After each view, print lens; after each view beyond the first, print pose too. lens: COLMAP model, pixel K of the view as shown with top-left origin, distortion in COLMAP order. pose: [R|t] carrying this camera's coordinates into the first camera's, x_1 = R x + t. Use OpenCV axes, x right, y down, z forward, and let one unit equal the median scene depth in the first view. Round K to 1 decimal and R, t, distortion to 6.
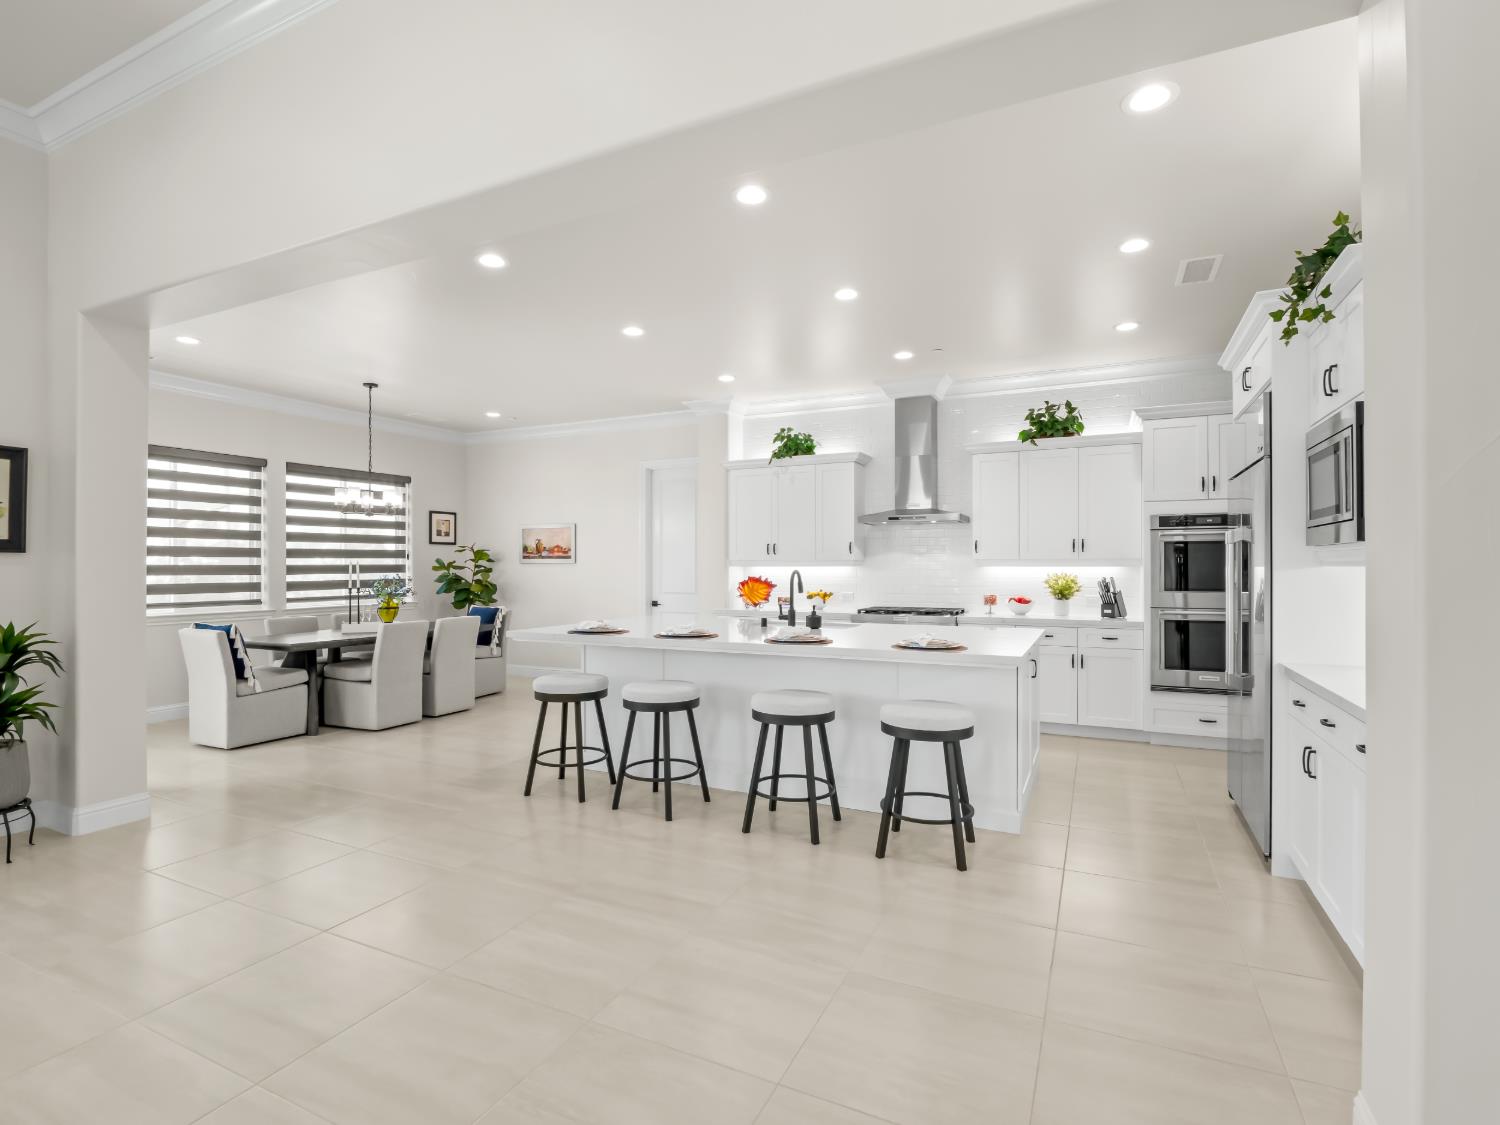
lens RADIAL K [[743.5, 0, 744.4], [0, 743.5, 565.2], [0, 0, 1]] dist [0.000835, -0.000604]
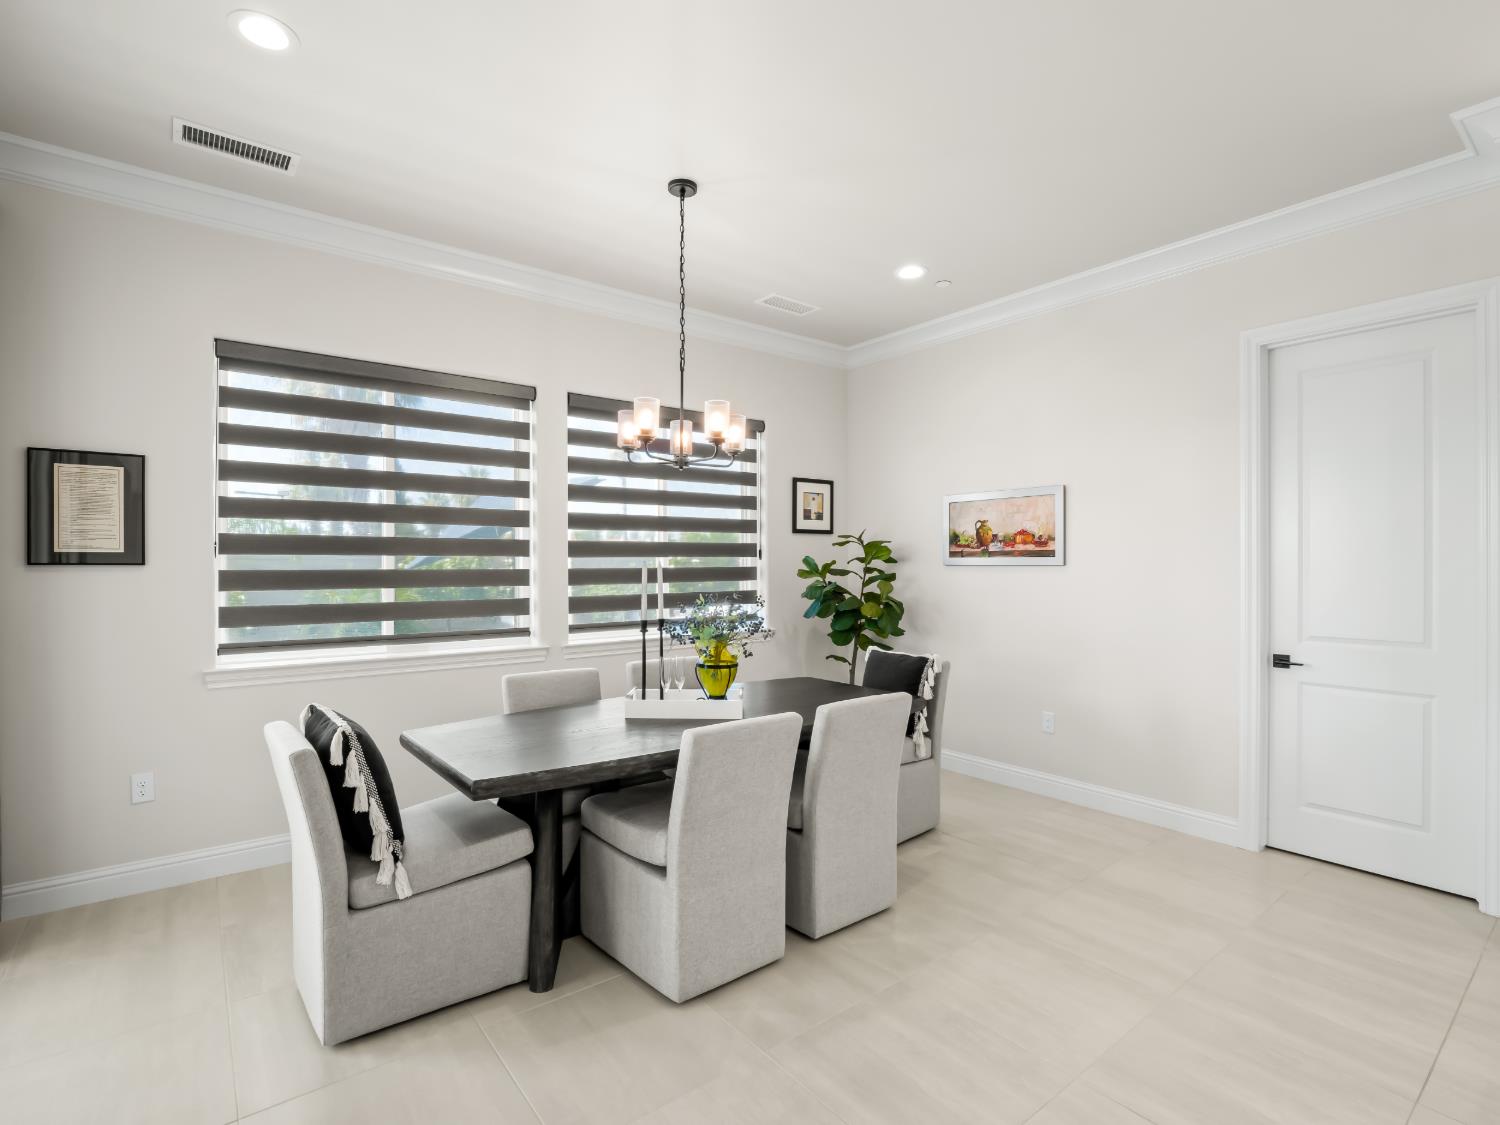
lens RADIAL K [[722.6, 0, 744.4], [0, 722.6, 564.4], [0, 0, 1]] dist [0.000384, -0.009558]
pose [[0.897777, 0.000549, -0.440451, -0.249519], [0.000533, 0.999997, 0.002332, -0.005304], [0.440451, -0.002328, 0.897774, 0.568032]]
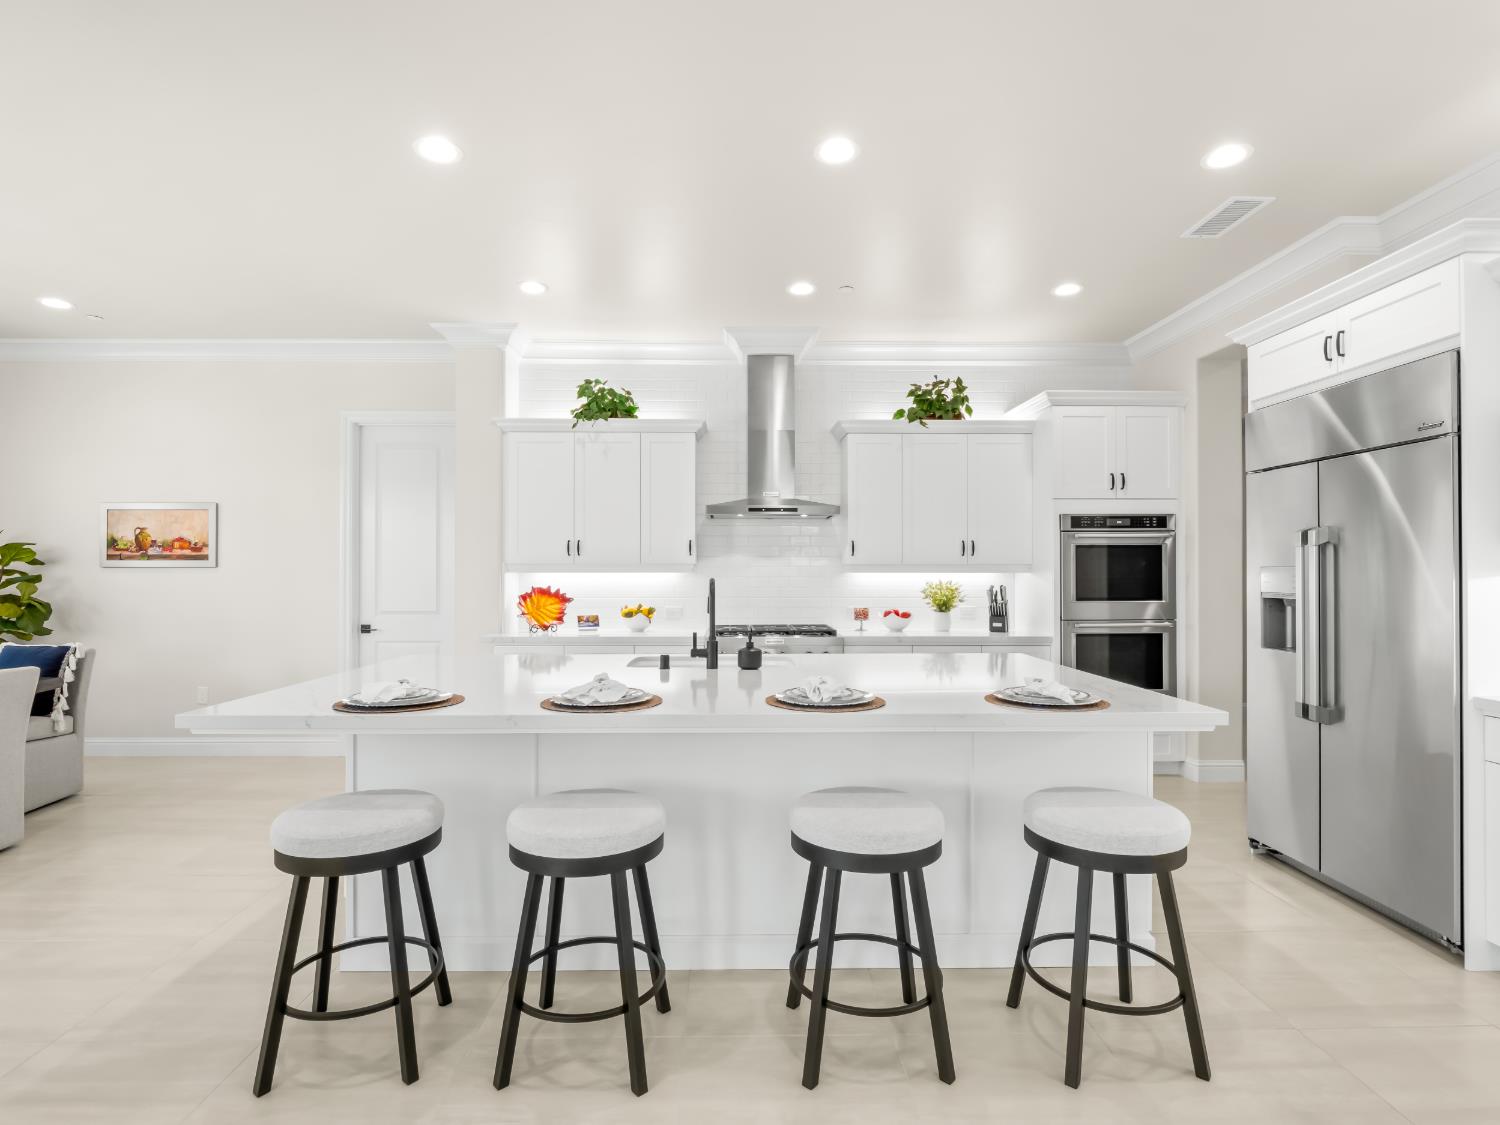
lens RADIAL K [[761.5, 0, 743.4], [0, 761.5, 564.9], [0, 0, 1]] dist [-0.007113, -0.002014]
pose [[0.891591, 0.005178, 0.452812, -0.147380], [-0.001607, 0.999965, -0.008270, 0.000123], [-0.452839, 0.006646, 0.891568, 0.284224]]
